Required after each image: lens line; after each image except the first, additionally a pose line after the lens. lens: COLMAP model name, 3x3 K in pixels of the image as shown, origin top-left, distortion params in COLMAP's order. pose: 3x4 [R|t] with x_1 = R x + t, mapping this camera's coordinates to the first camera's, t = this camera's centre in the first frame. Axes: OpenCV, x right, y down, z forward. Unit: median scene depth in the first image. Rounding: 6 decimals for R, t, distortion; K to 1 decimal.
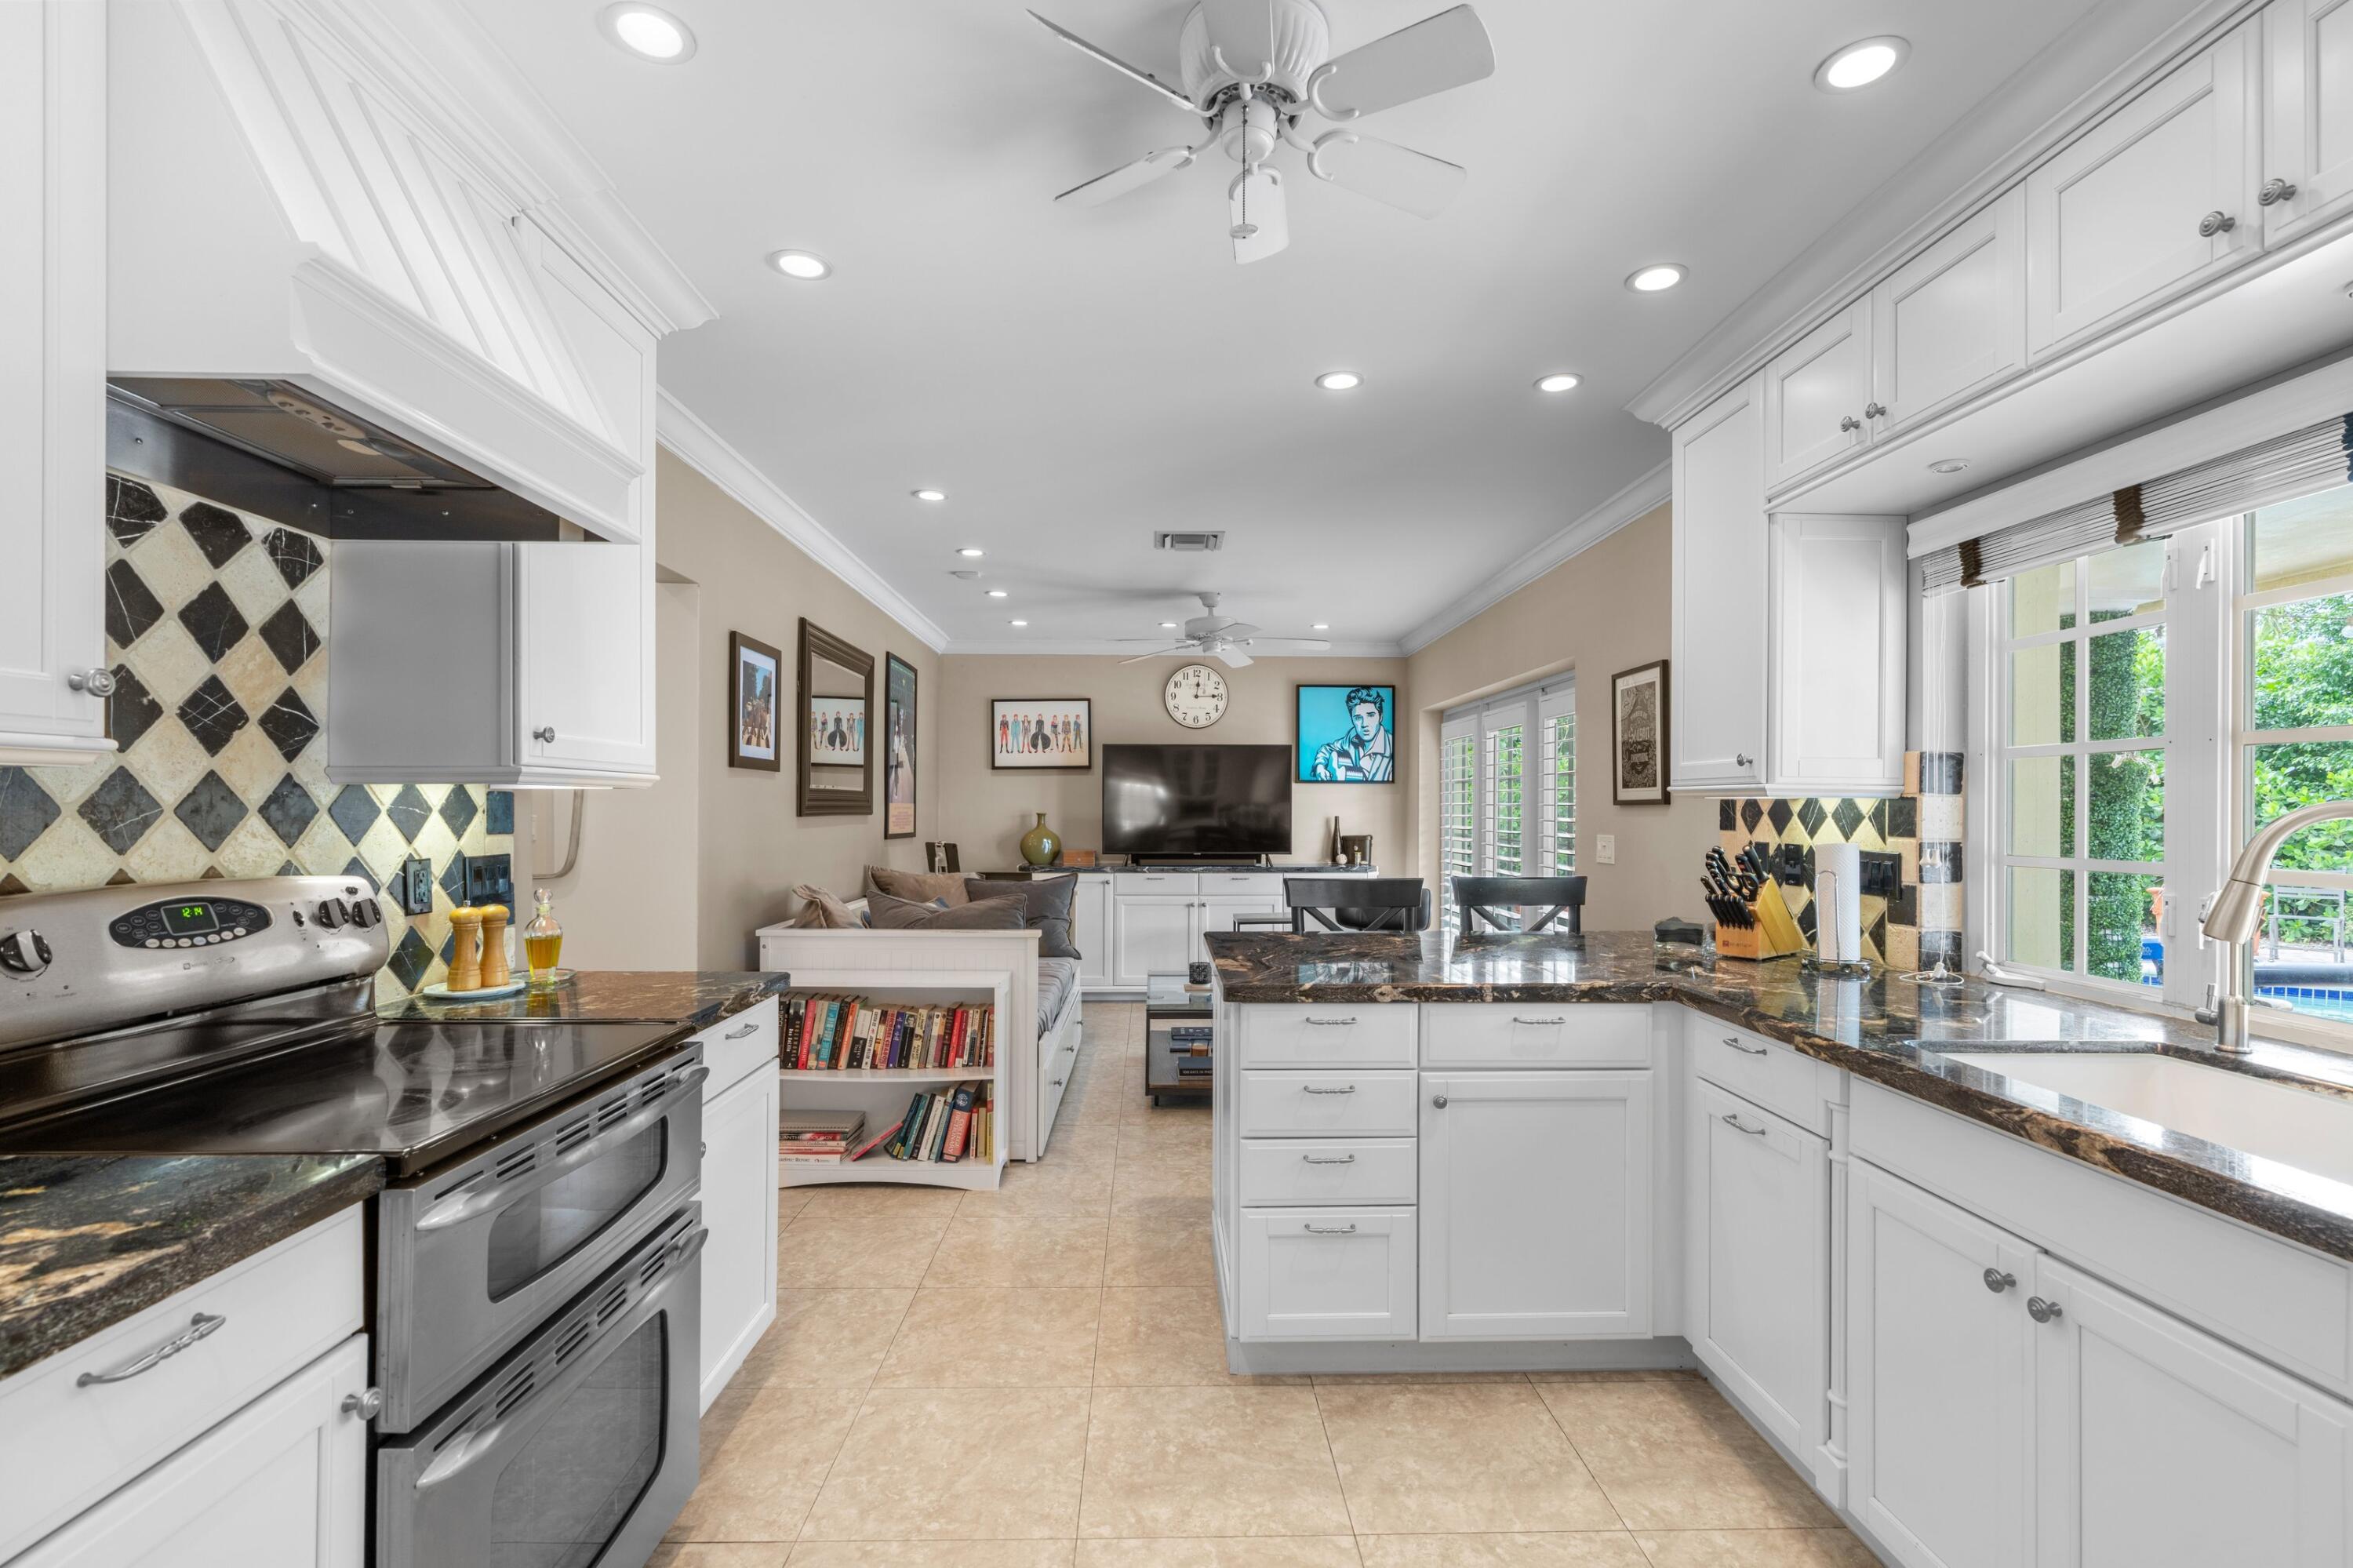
lens RADIAL K [[1067.0, 0, 1176.3], [0, 1067.0, 804.9], [0, 0, 1]] dist [-0.012300, 0.004050]
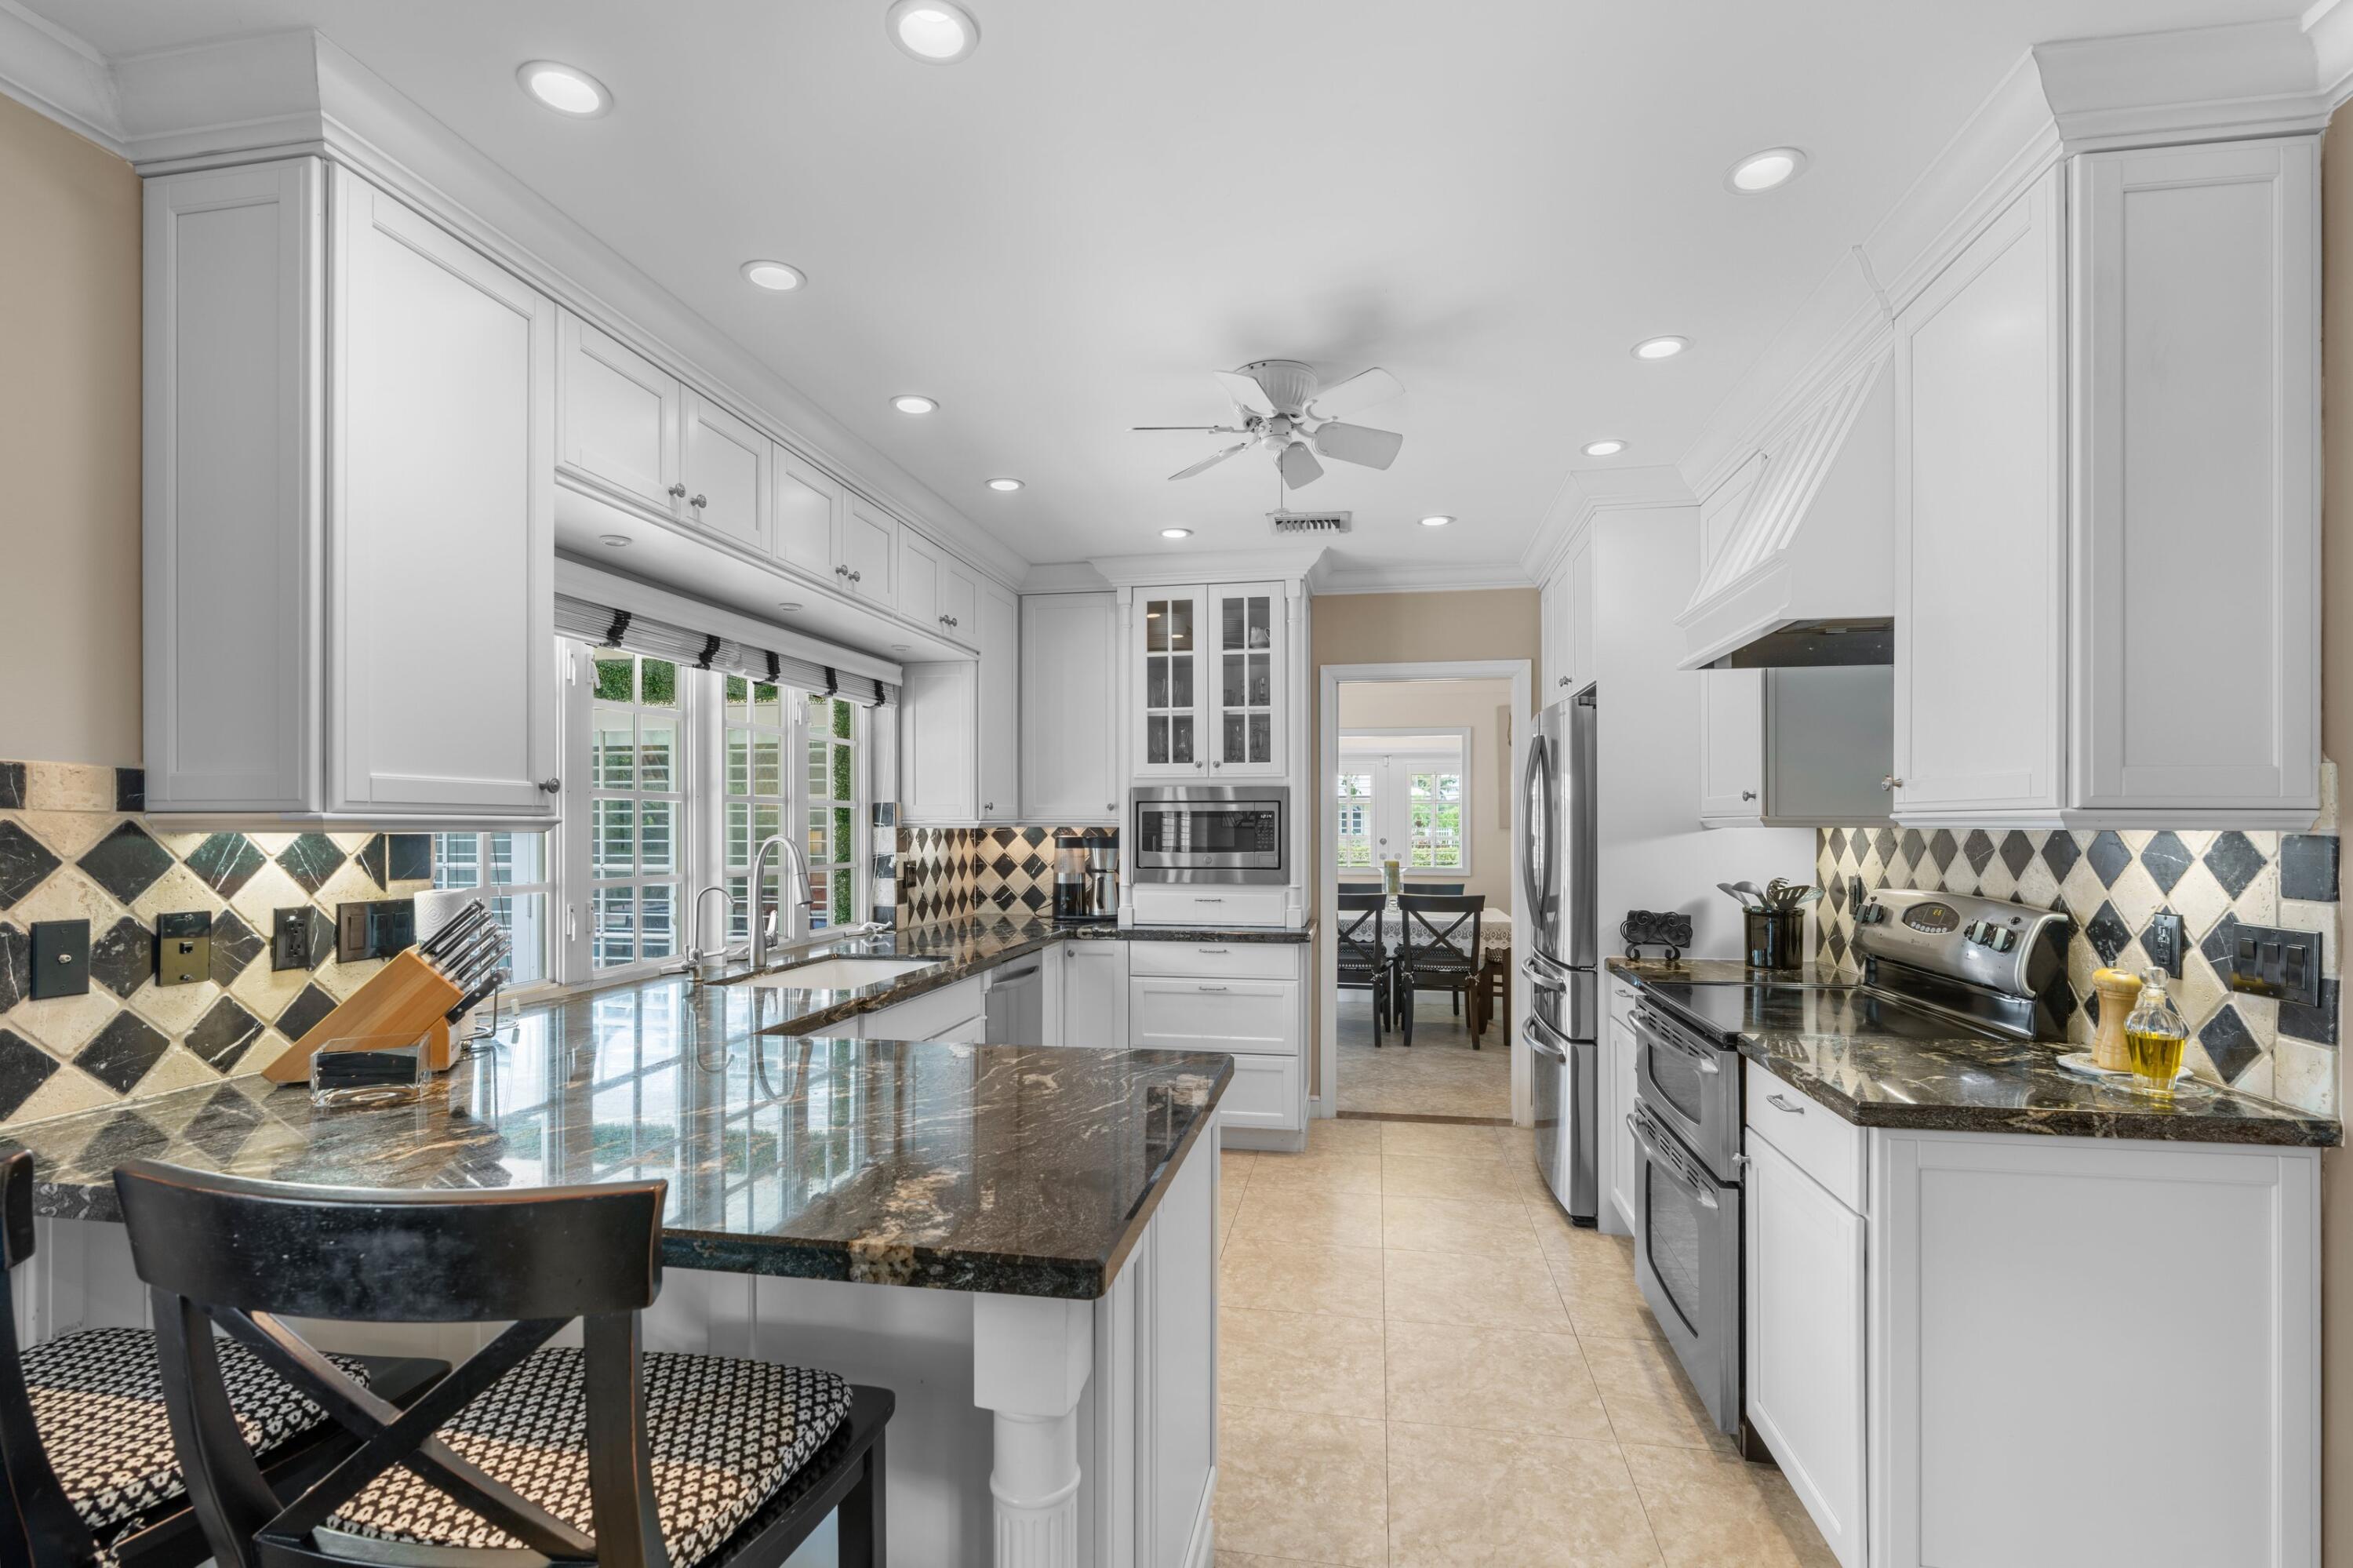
lens RADIAL K [[1067.0, 0, 1166.9], [0, 1067.0, 807.7], [0, 0, 1]] dist [-0.012300, 0.004050]
pose [[-0.976775, -0.001290, 0.214262, -0.054054], [-0.004483, 0.999886, -0.014416, -0.011464], [-0.214219, -0.015042, -0.976670, 1.150456]]
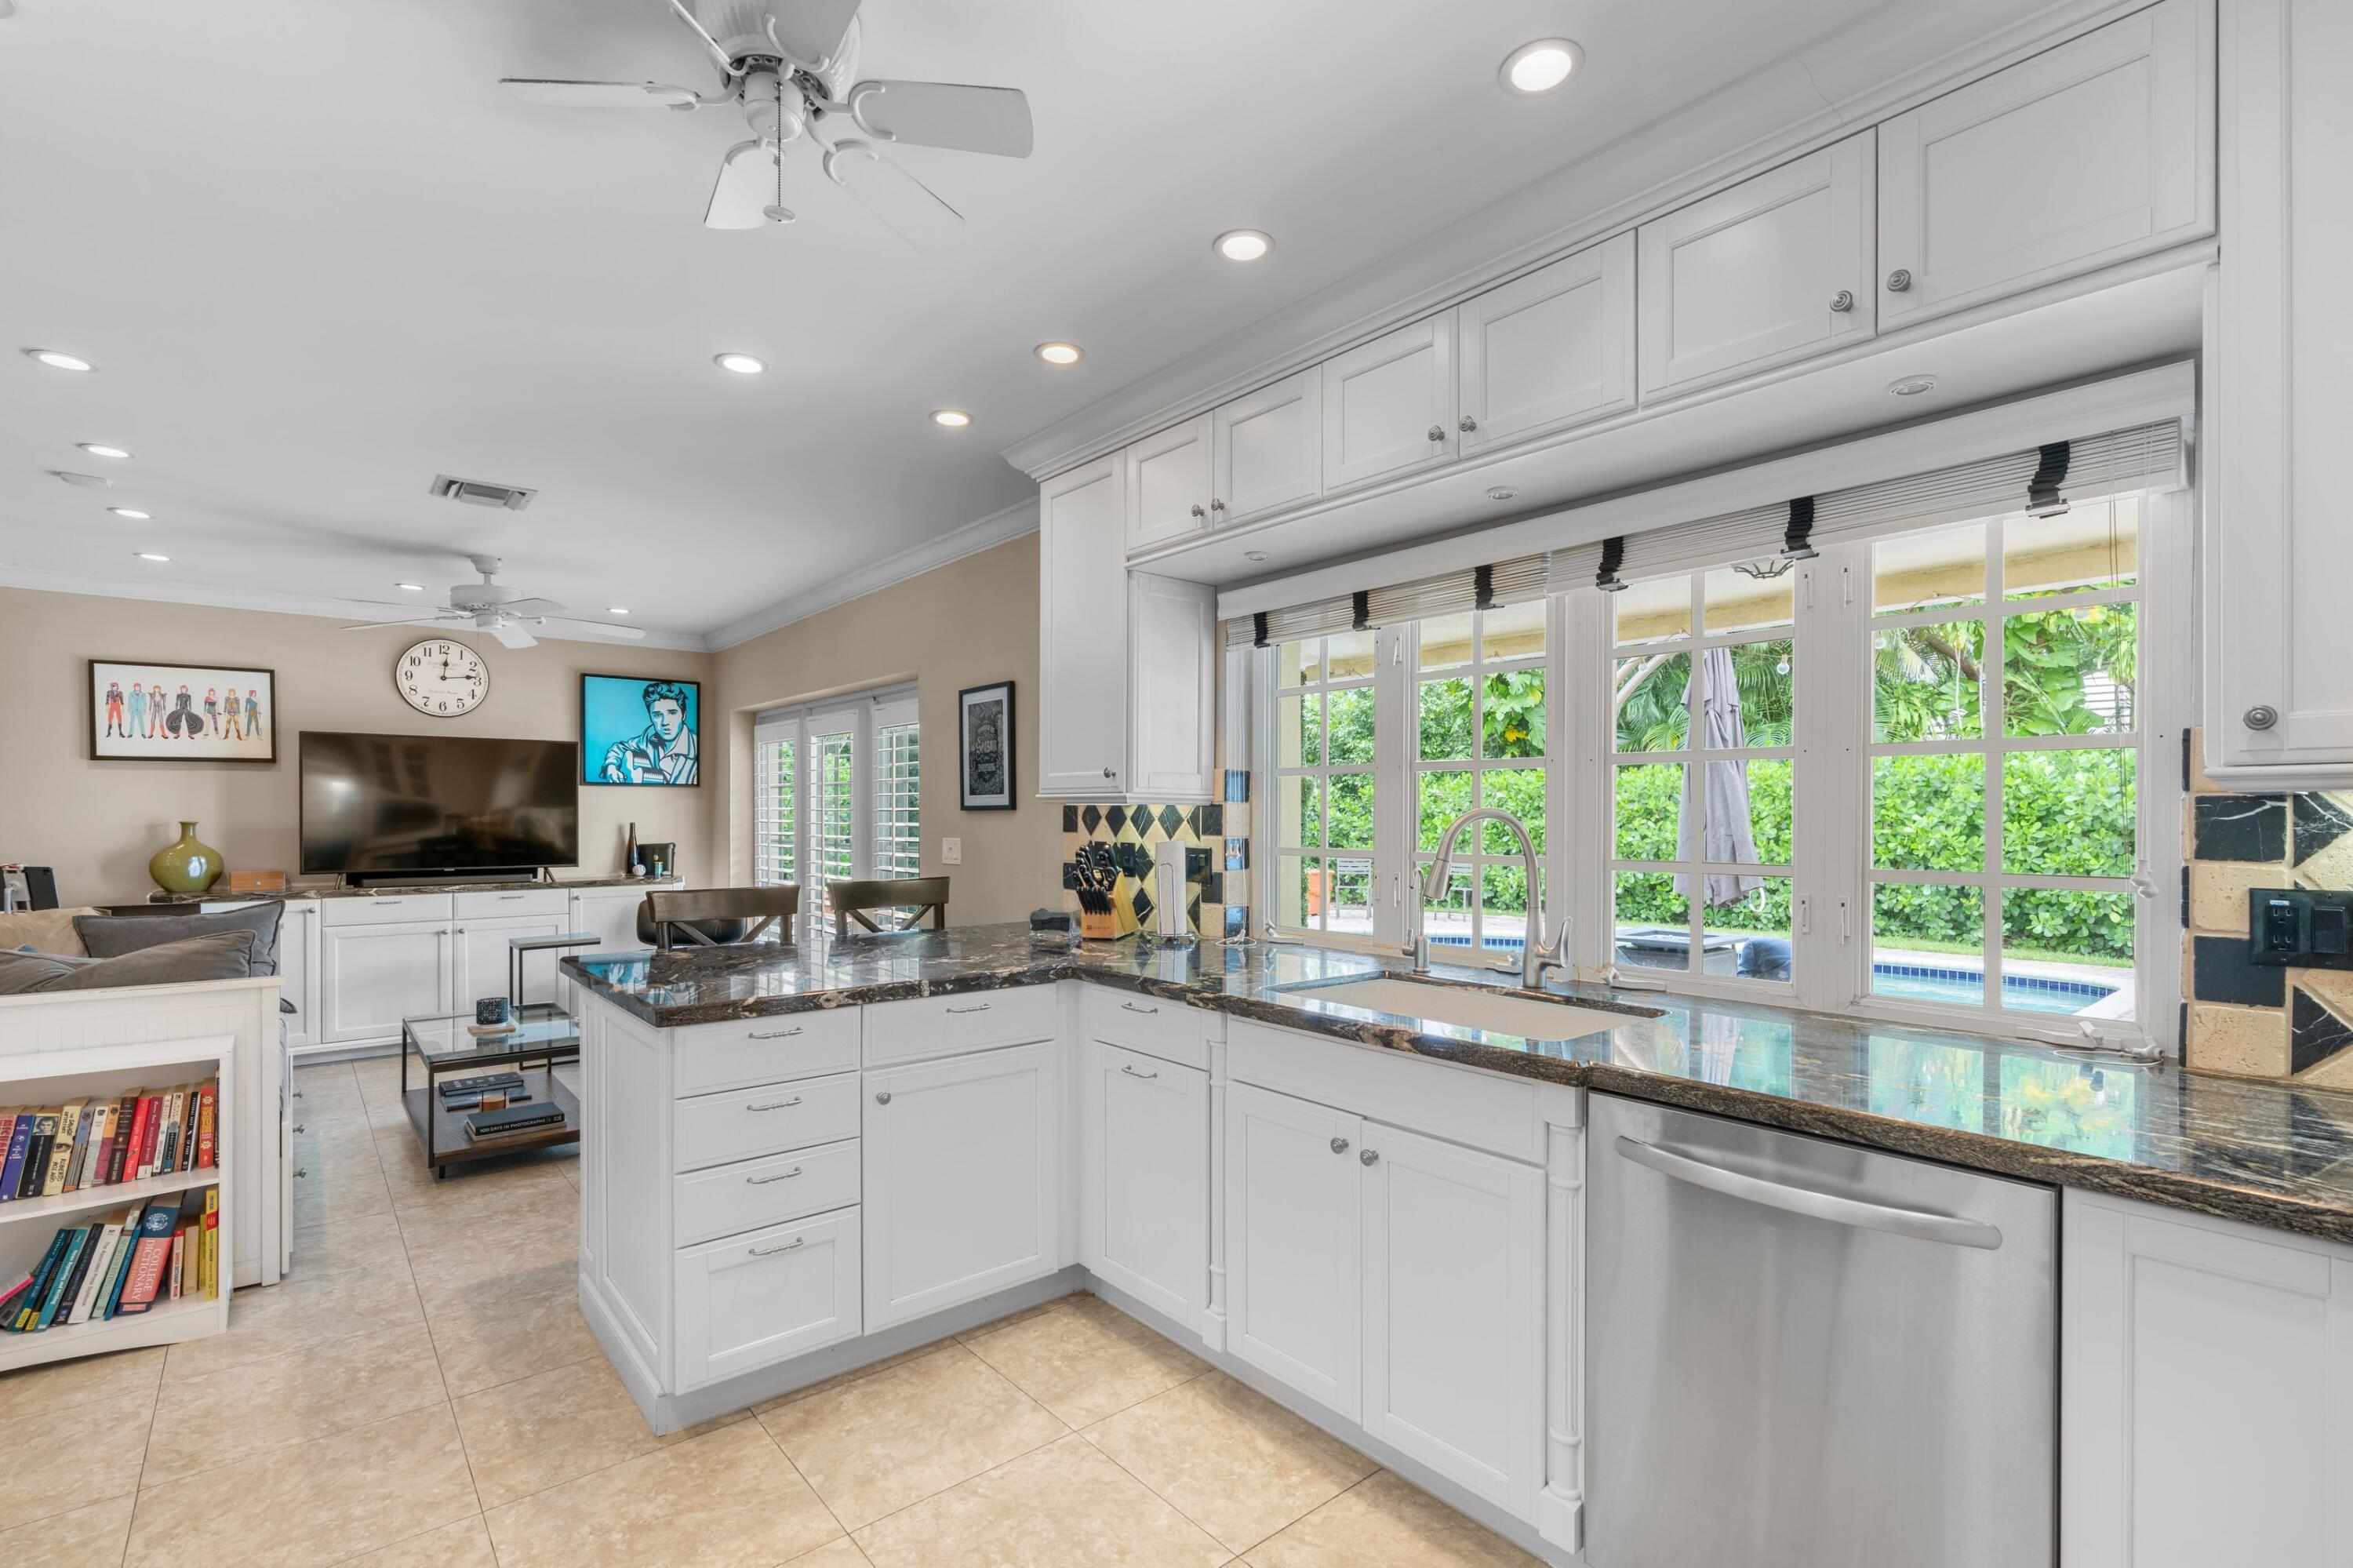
lens RADIAL K [[1067.0, 0, 1190.8], [0, 1067.0, 818.6], [0, 0, 1]] dist [-0.012300, 0.004050]
pose [[0.773869, -0.005621, 0.633321, -0.107729], [0.000232, 0.999963, 0.008590, -0.000756], [-0.633345, -0.006501, 0.773842, 0.008337]]
